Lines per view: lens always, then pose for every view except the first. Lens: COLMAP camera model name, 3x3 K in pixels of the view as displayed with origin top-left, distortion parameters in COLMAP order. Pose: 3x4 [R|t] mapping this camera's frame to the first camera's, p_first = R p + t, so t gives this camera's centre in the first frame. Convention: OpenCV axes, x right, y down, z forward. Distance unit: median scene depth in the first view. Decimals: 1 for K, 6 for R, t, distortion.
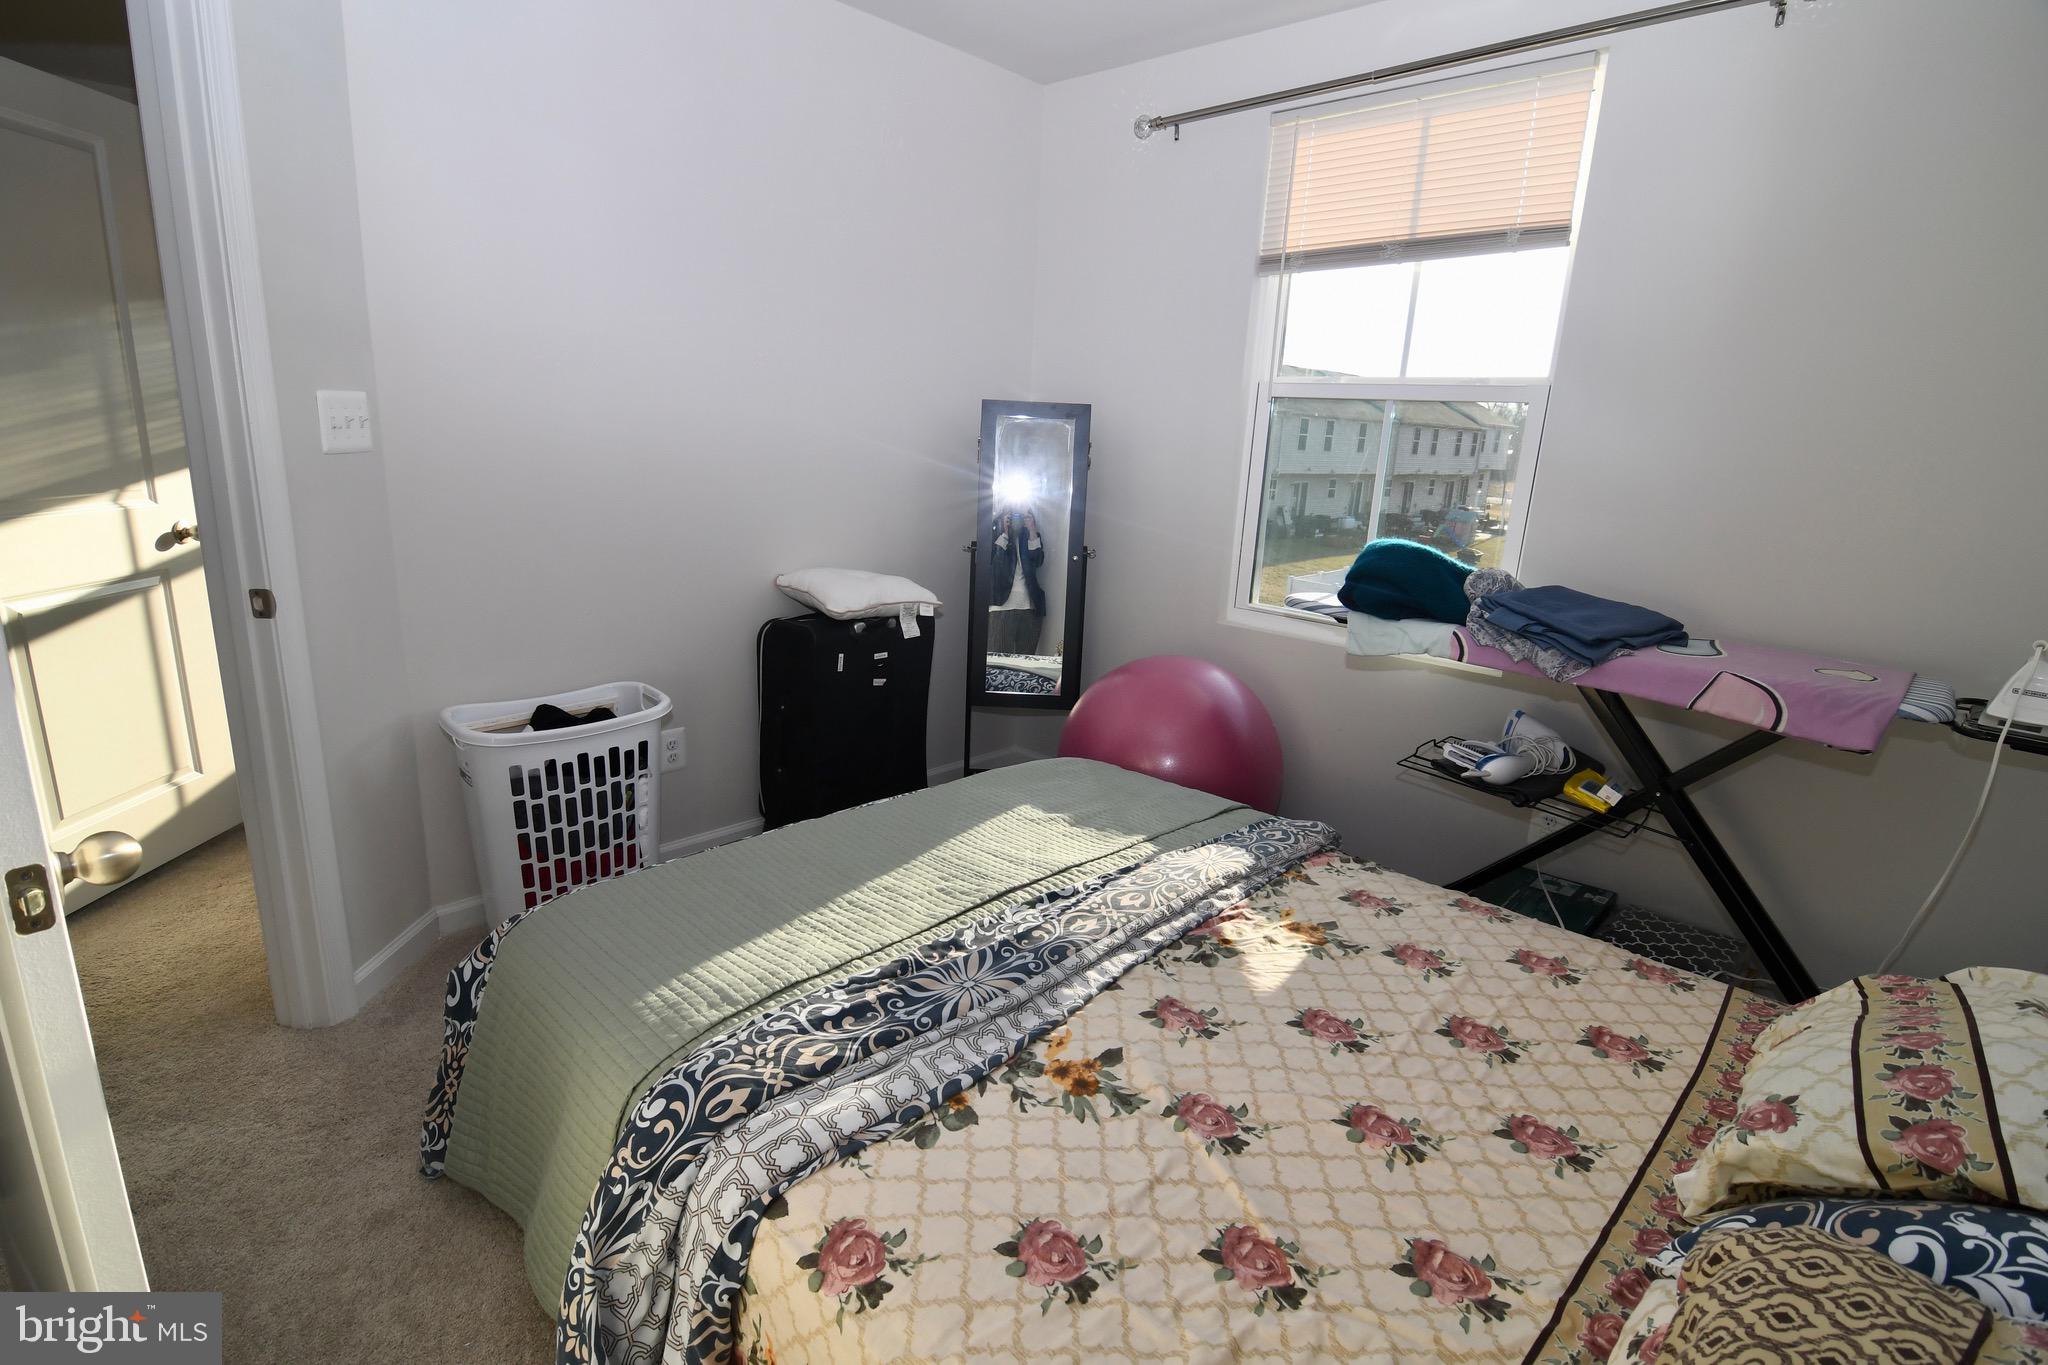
lens RADIAL K [[988.5, 0, 1017.1], [0, 988.5, 681.2], [0, 0, 1]] dist [-0.023427, -0.000166]
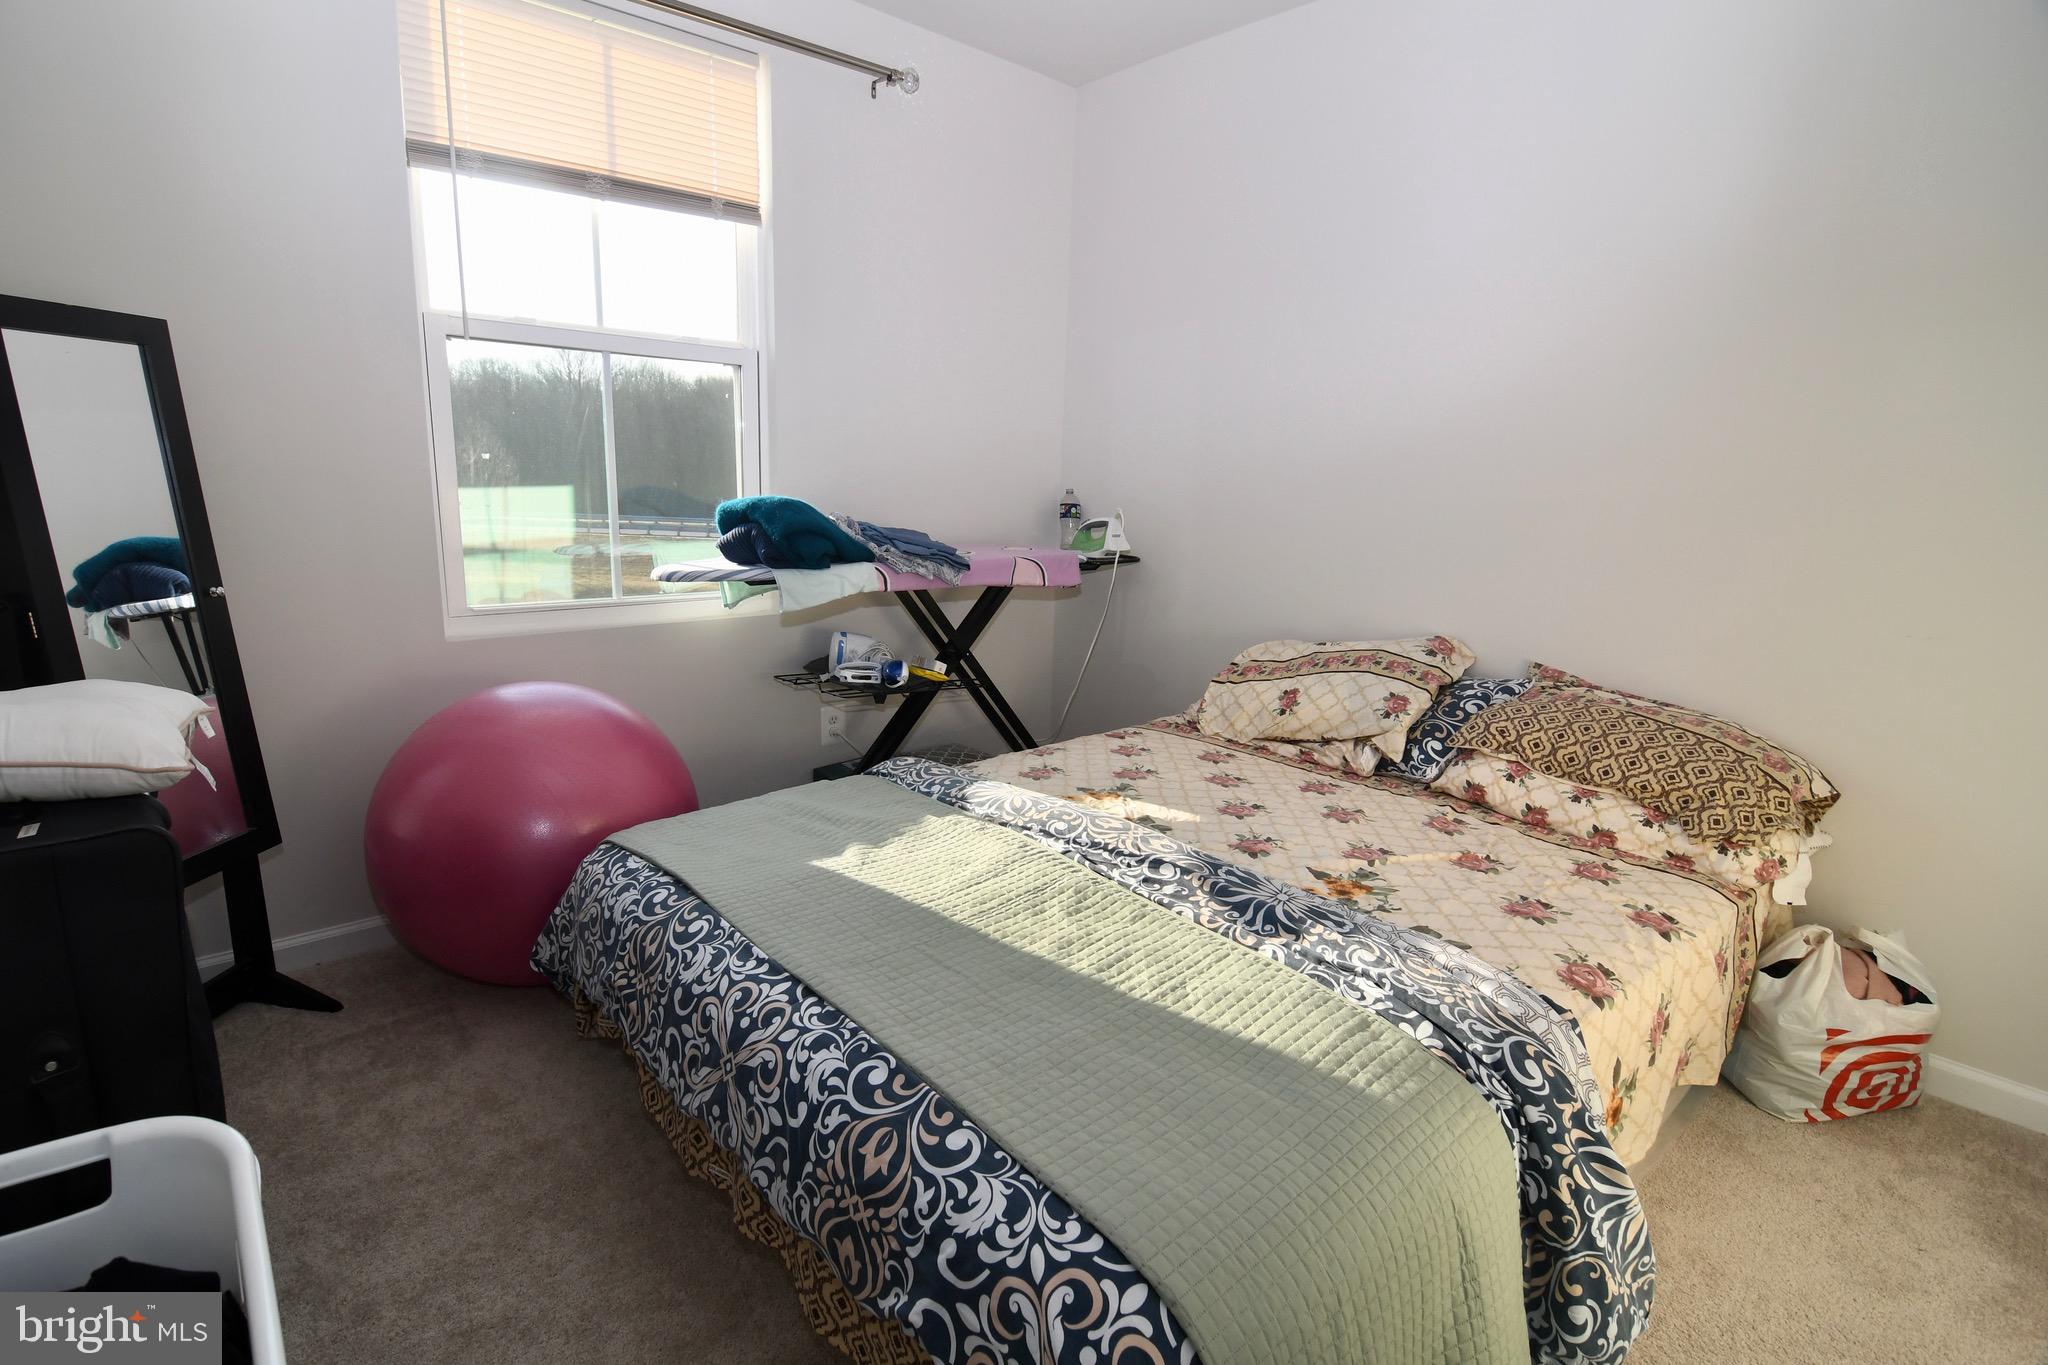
lens RADIAL K [[970.8, 0, 1024.0], [0, 970.8, 682.5], [0, 0, 1]] dist [-0.002585, -0.000508]
pose [[0.075901, -0.263898, 0.961560, -0.730020], [0.218345, 0.945336, 0.242210, -0.172975], [-0.972915, 0.191568, 0.129373, 0.753693]]
